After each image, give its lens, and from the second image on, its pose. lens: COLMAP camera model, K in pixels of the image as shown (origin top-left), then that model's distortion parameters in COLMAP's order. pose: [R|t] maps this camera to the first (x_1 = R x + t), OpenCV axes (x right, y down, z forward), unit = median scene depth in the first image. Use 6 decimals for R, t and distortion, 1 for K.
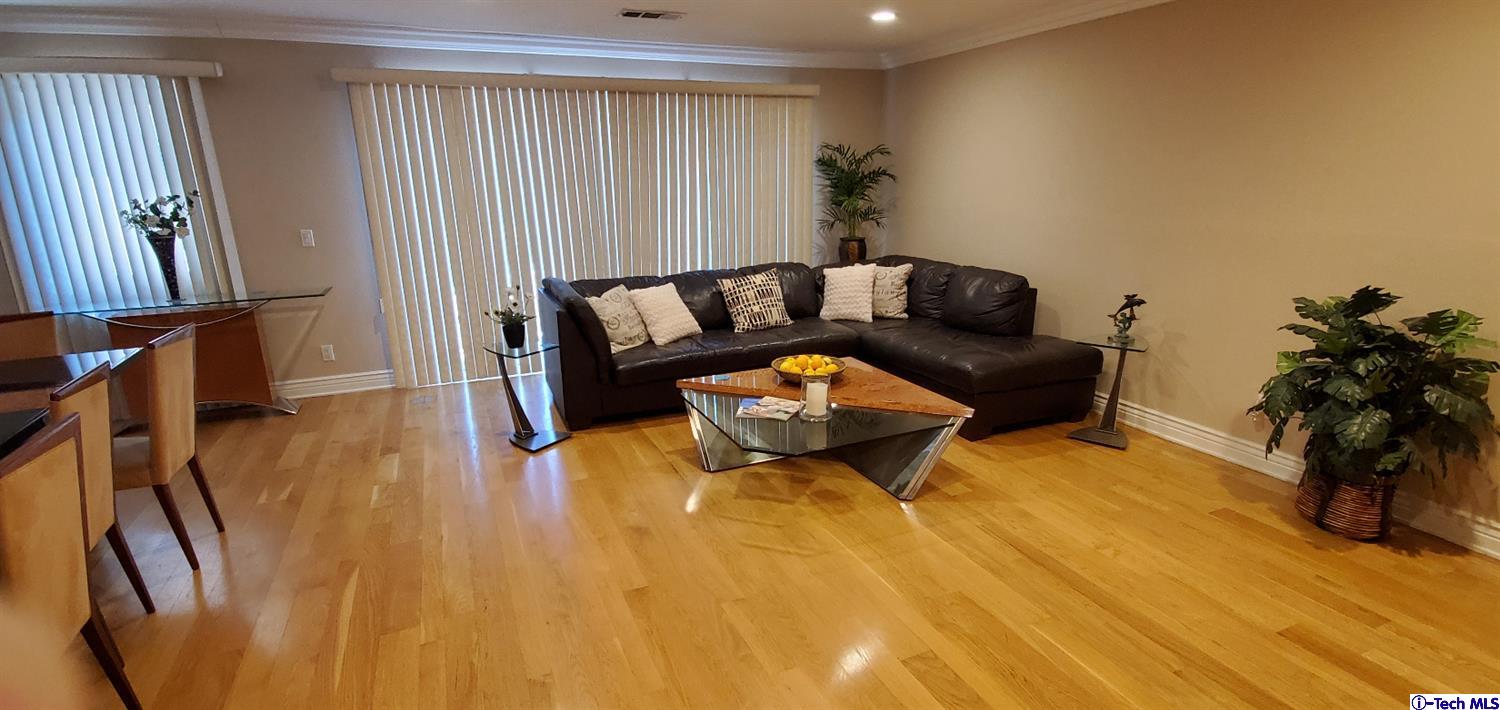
lens RADIAL K [[708.8, 0, 753.7], [0, 708.8, 370.2], [0, 0, 1]] dist [0.003103, -0.000544]
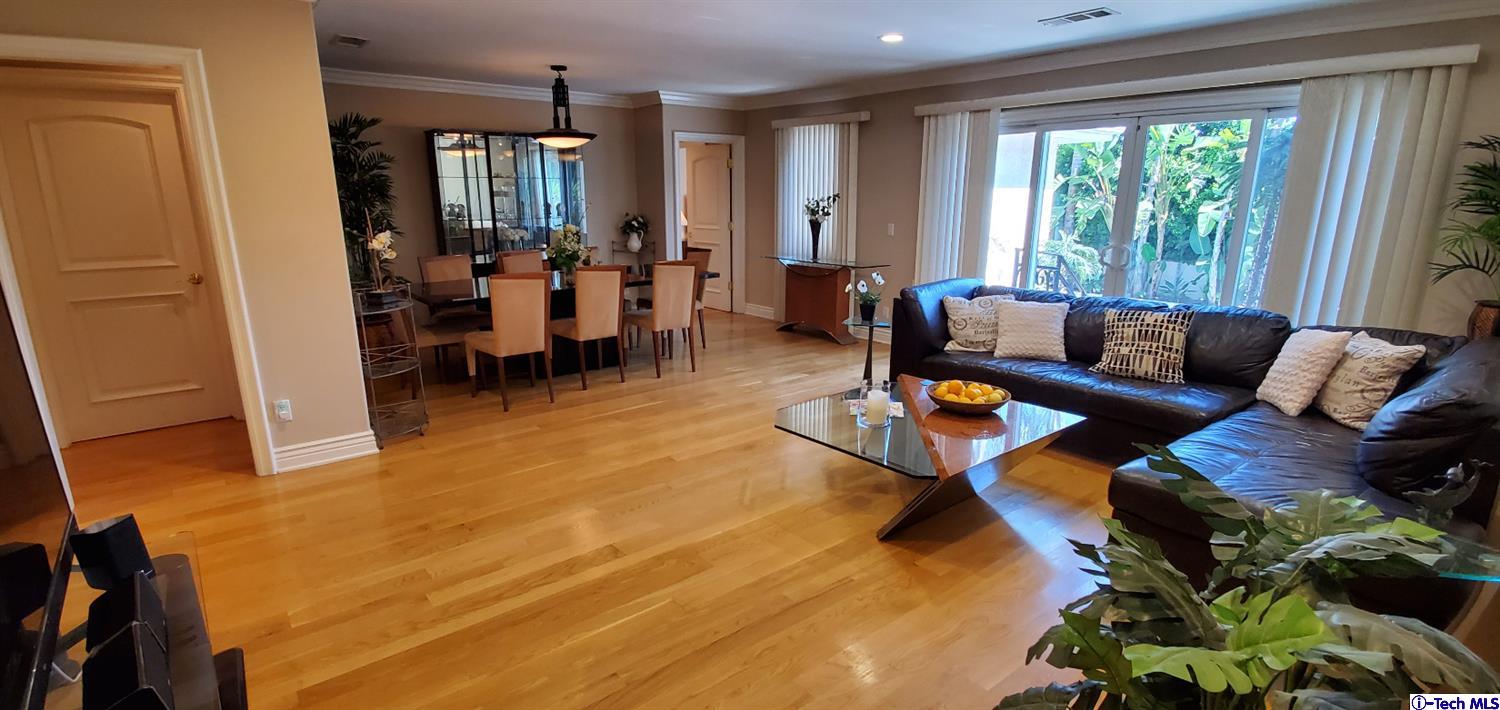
lens RADIAL K [[708.8, 0, 746.4], [0, 708.8, 368.2], [0, 0, 1]] dist [0.003103, -0.000544]
pose [[0.269377, 0.249907, -0.930044, 0.818924], [-0.263479, 0.948021, 0.178424, -0.123022], [0.926291, 0.196984, 0.321220, 0.419055]]
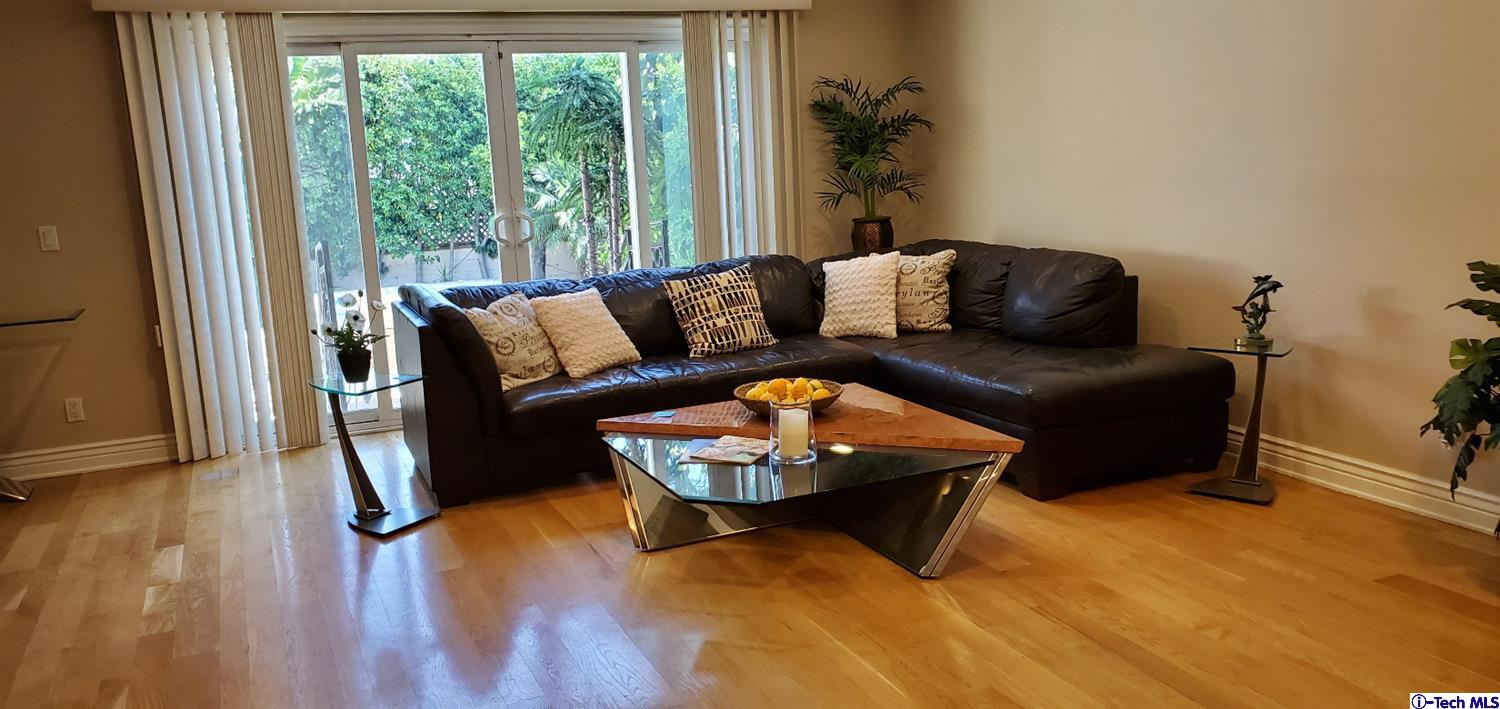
lens RADIAL K [[1181.2, 0, 749.2], [0, 1181.2, 347.5], [0, 0, 1]] dist [0.035929, -0.033403]
pose [[0.999488, -0.030943, -0.008188, 0.048135], [0.030004, 0.994831, -0.097007, 0.056910], [0.011147, 0.096712, 0.995250, -0.128099]]
